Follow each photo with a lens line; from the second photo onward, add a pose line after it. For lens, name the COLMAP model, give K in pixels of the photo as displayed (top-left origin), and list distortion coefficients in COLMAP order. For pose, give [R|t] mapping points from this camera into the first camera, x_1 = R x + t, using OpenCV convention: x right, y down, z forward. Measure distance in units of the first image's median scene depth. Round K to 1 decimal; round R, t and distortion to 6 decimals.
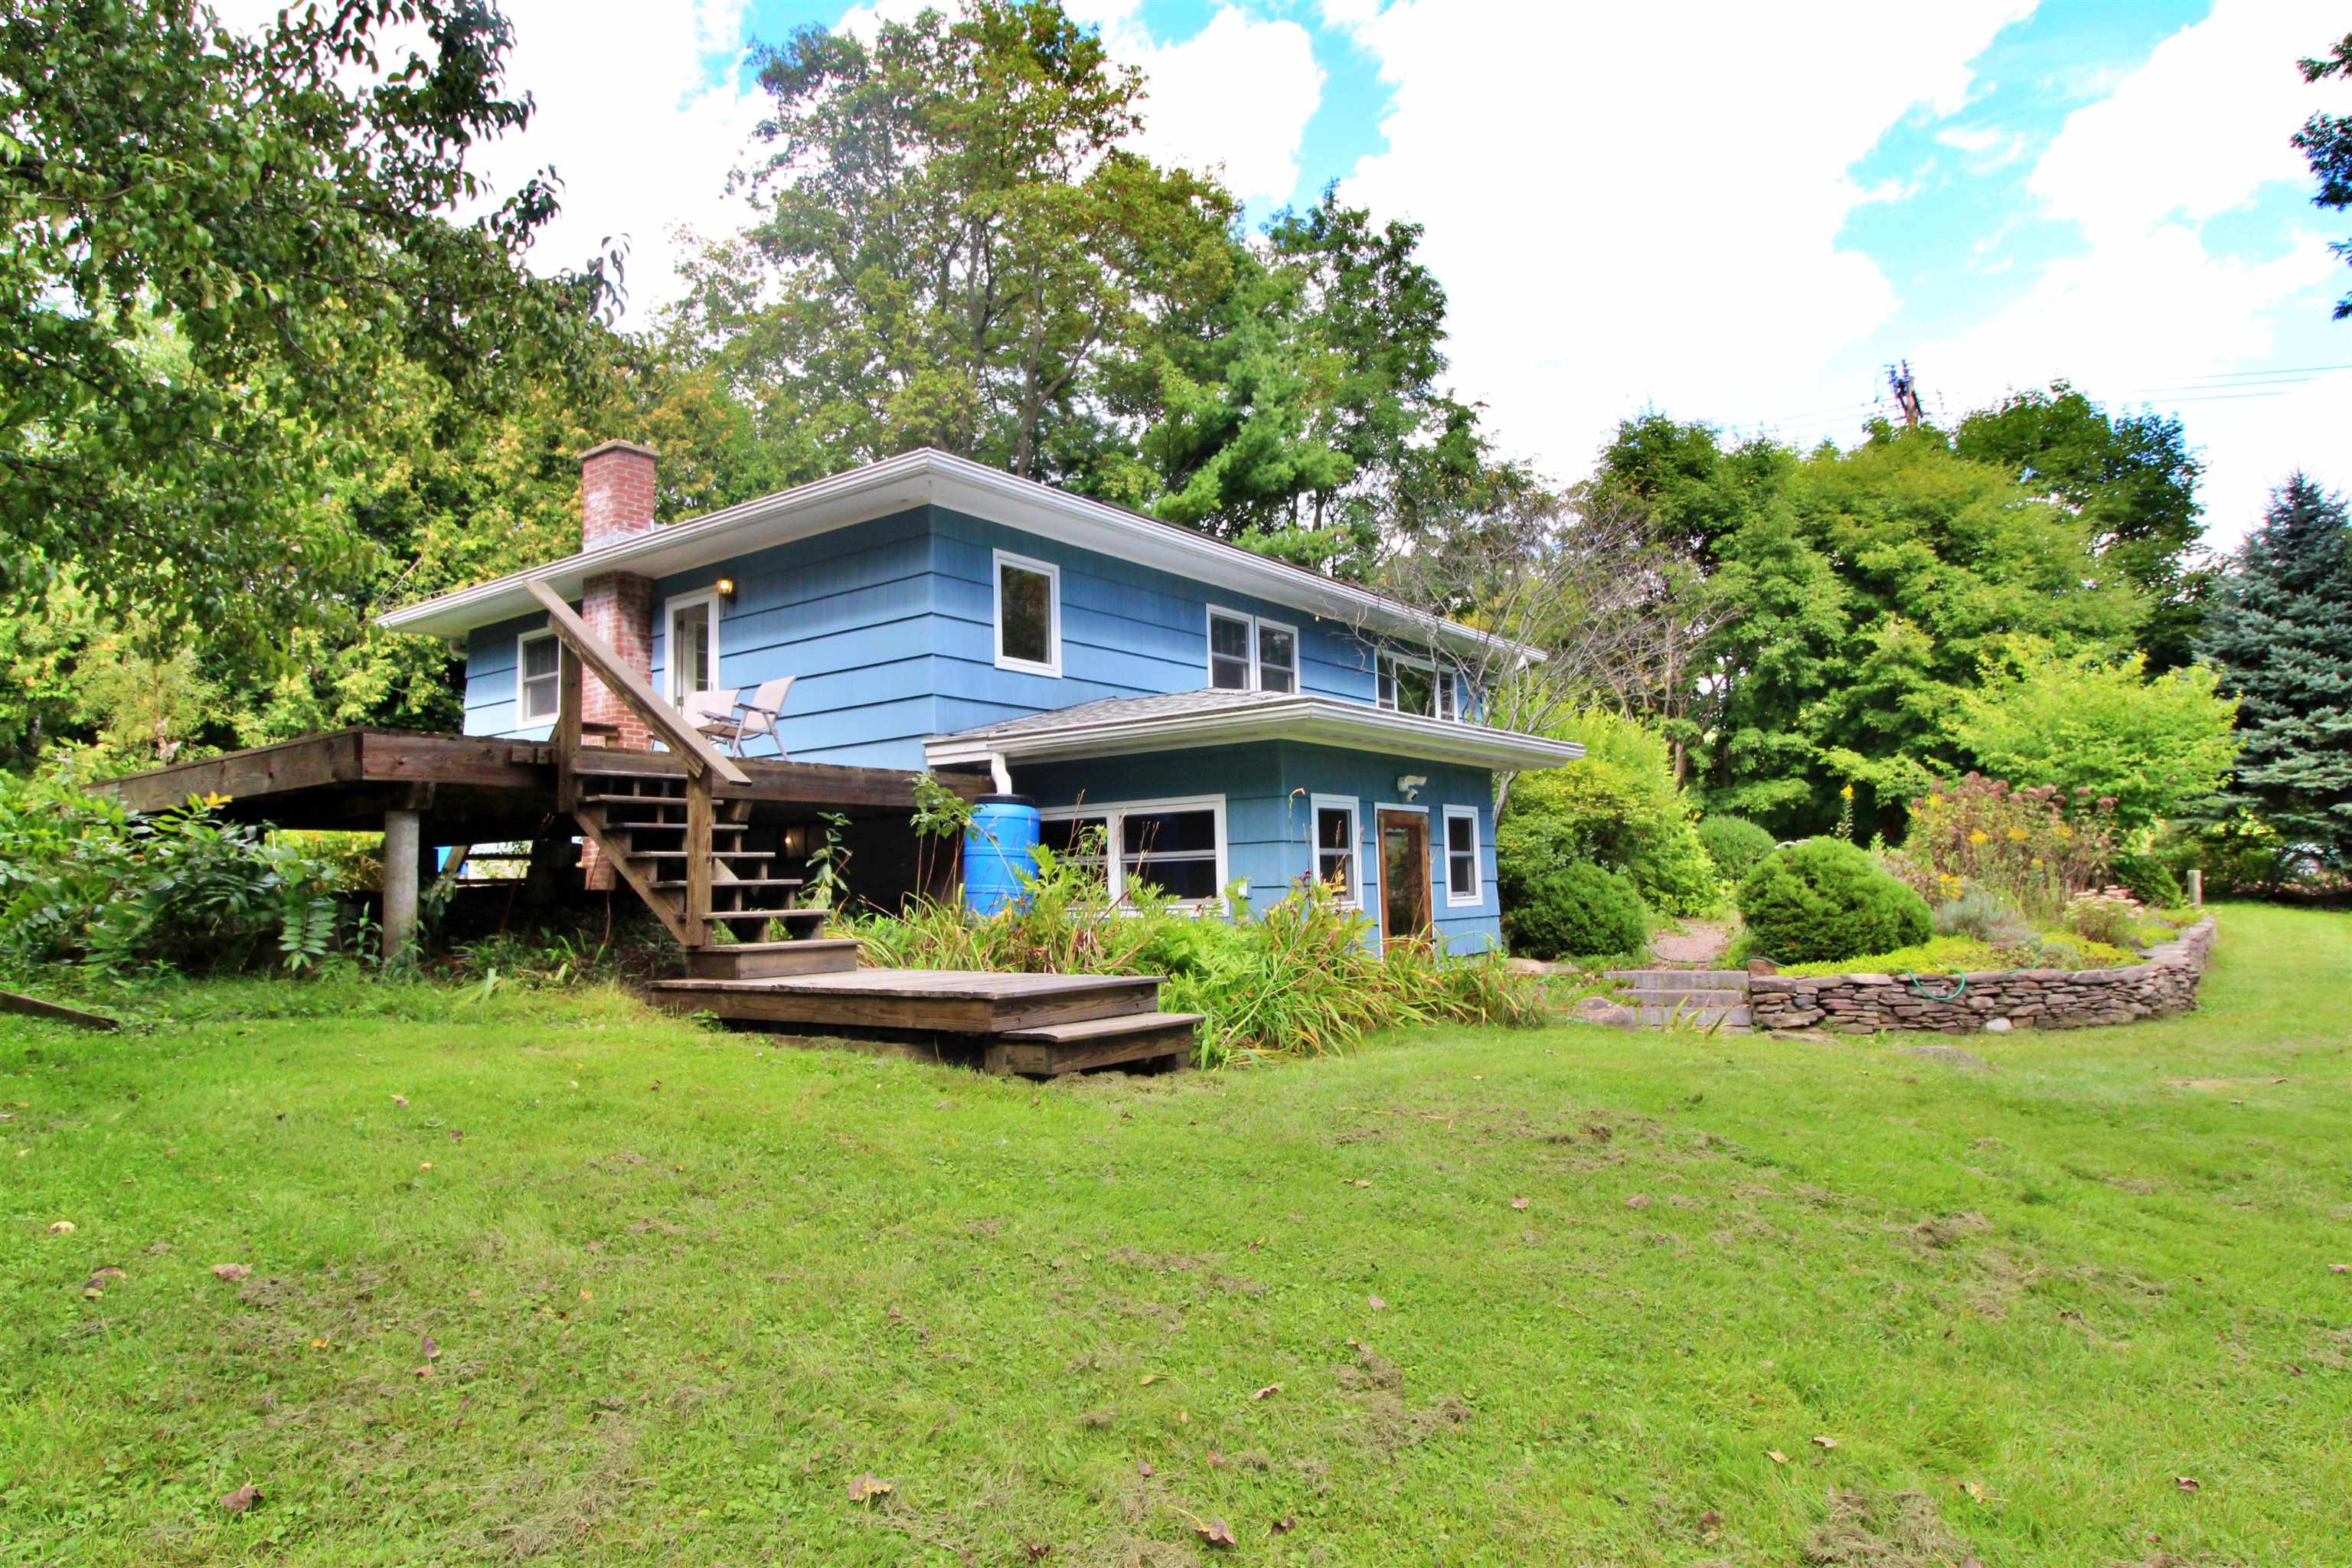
lens RADIAL K [[1397.5, 0, 1223.5], [0, 1397.5, 777.2], [0, 0, 1]] dist [0.000923, 0.000638]
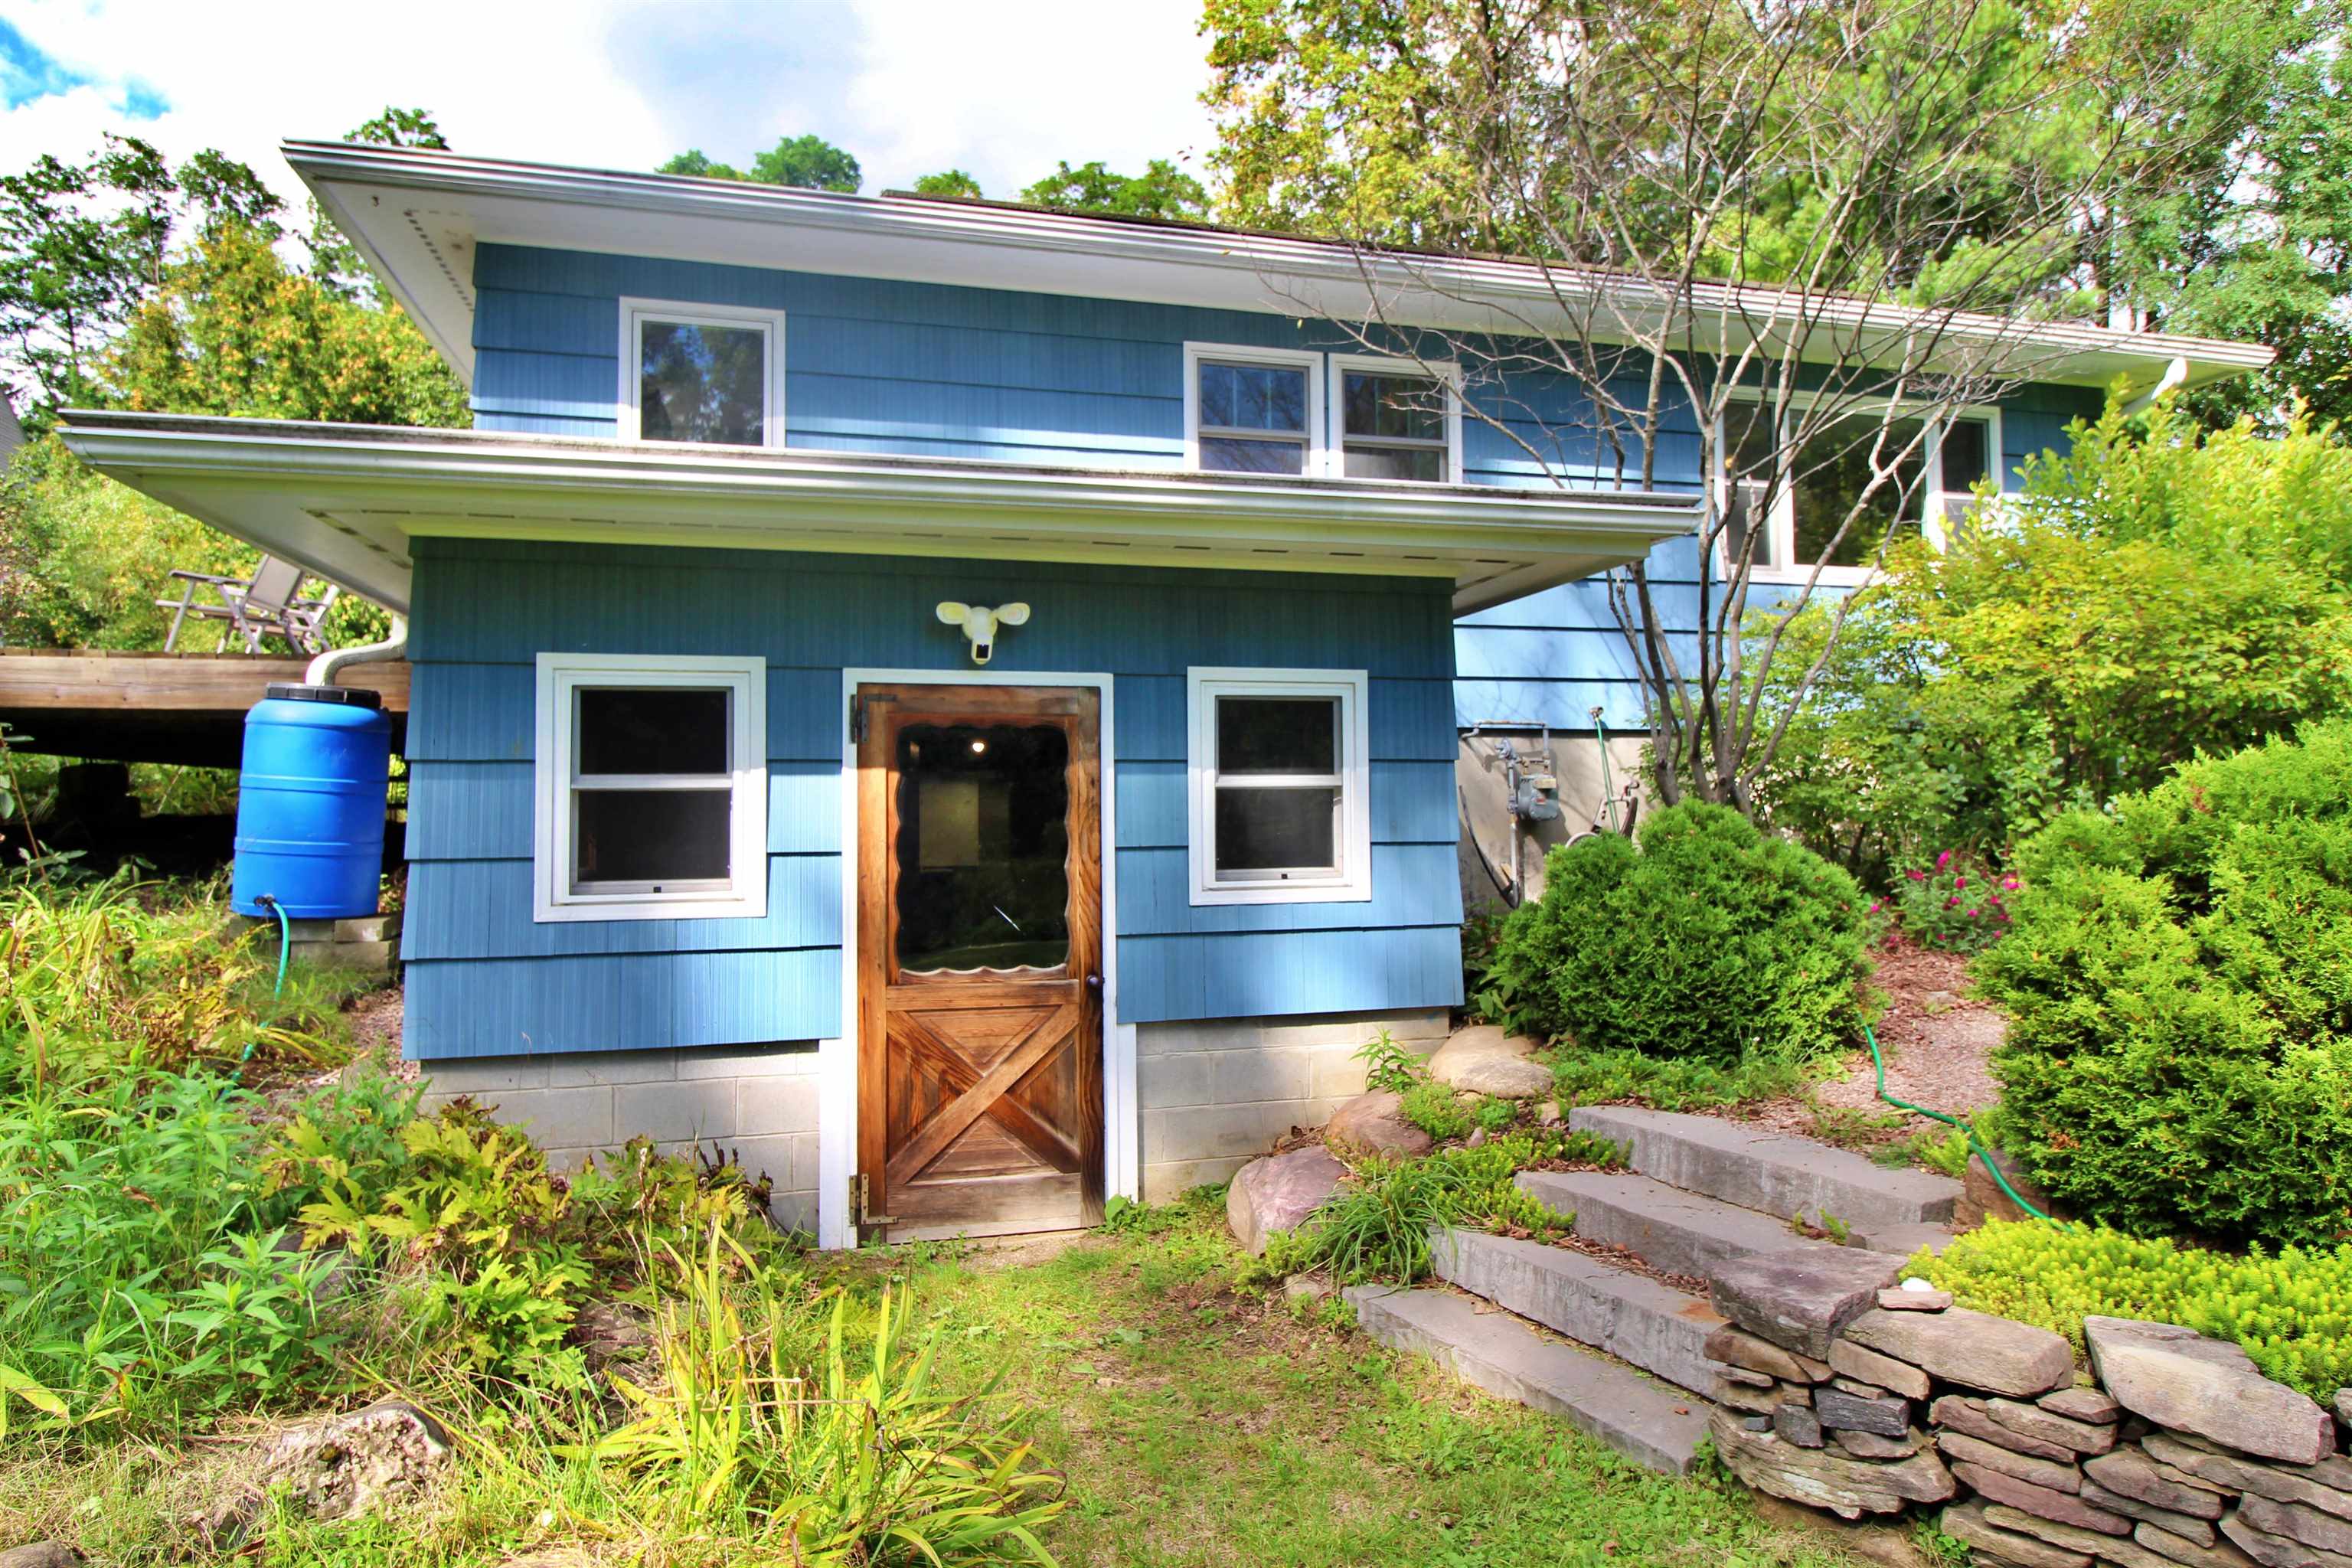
lens RADIAL K [[1386.8, 0, 1176.0], [0, 1386.8, 784.0], [0, 0, 1]] dist [-0.001765, 0.001047]
pose [[0.763032, 0.002007, -0.646358, 0.227470], [0.040833, 0.997848, 0.051303, 0.017484], [0.645070, -0.065539, 0.761308, 0.356714]]
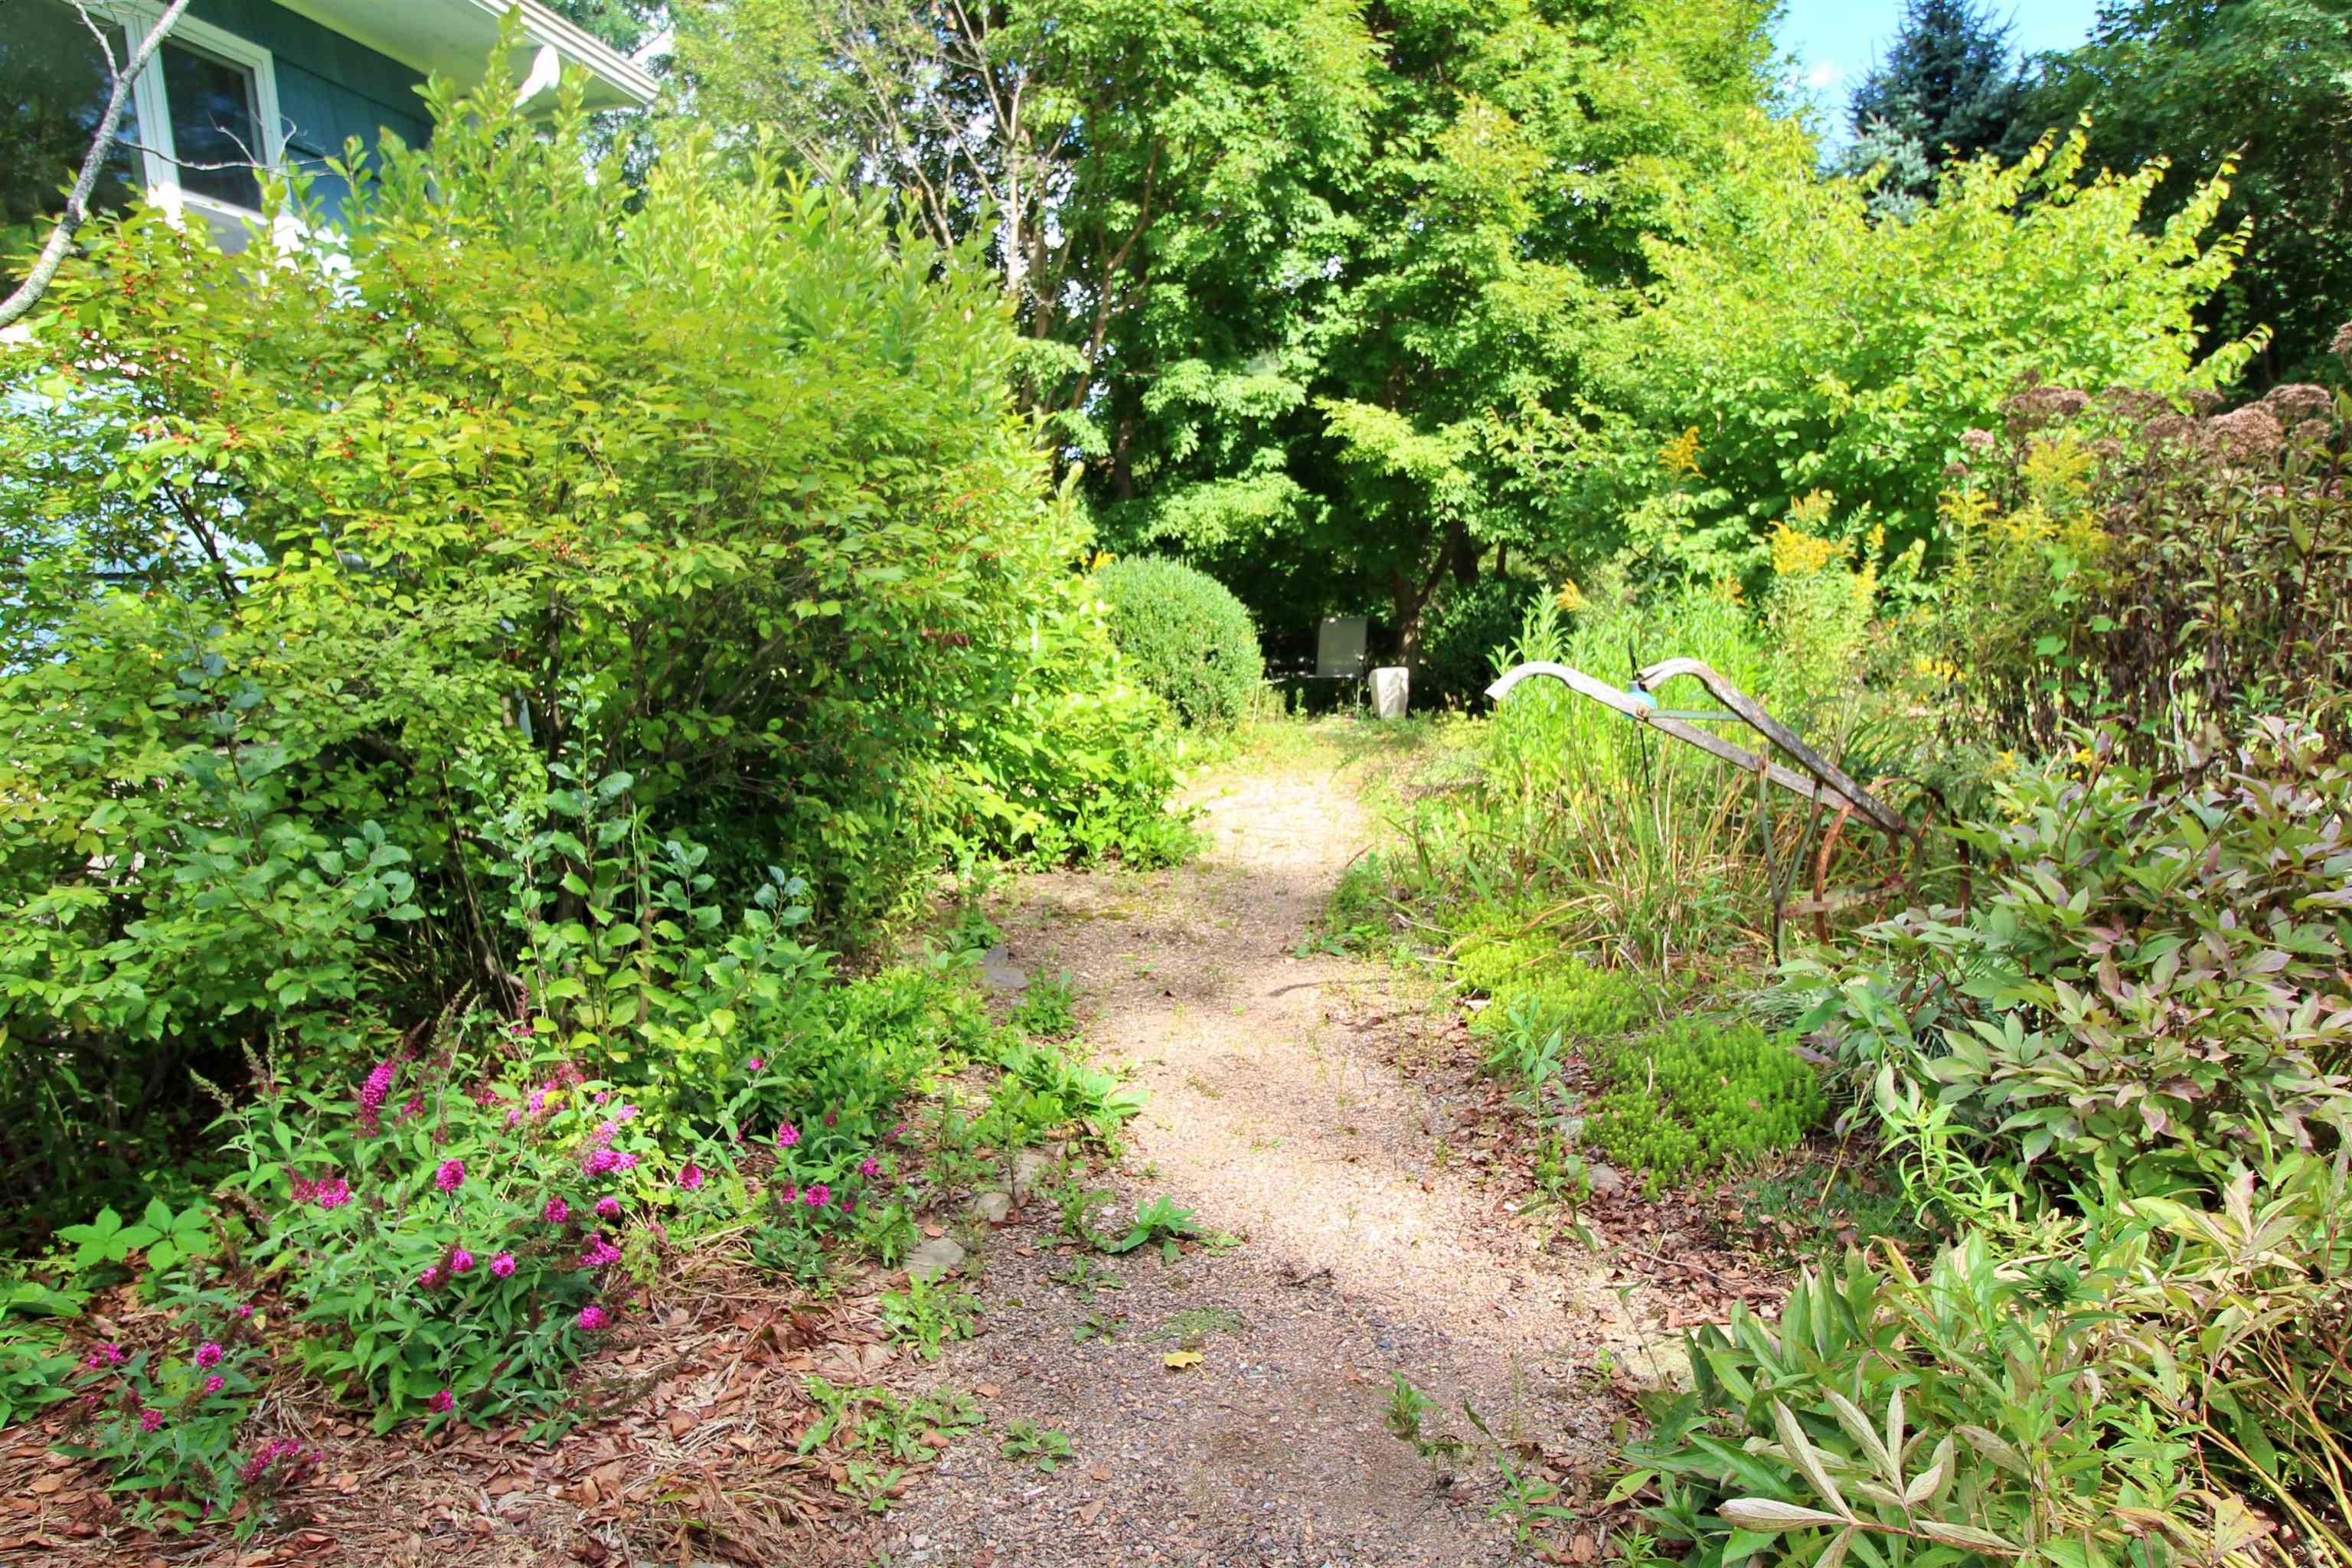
lens RADIAL K [[1386.8, 0, 1176.0], [0, 1386.8, 784.0], [0, 0, 1]] dist [-0.001765, 0.001047]
pose [[0.915577, -0.104299, 0.388382, 0.180699], [0.031540, 0.981430, 0.189209, 0.014653], [-0.400904, -0.160986, 0.901865, 0.562060]]
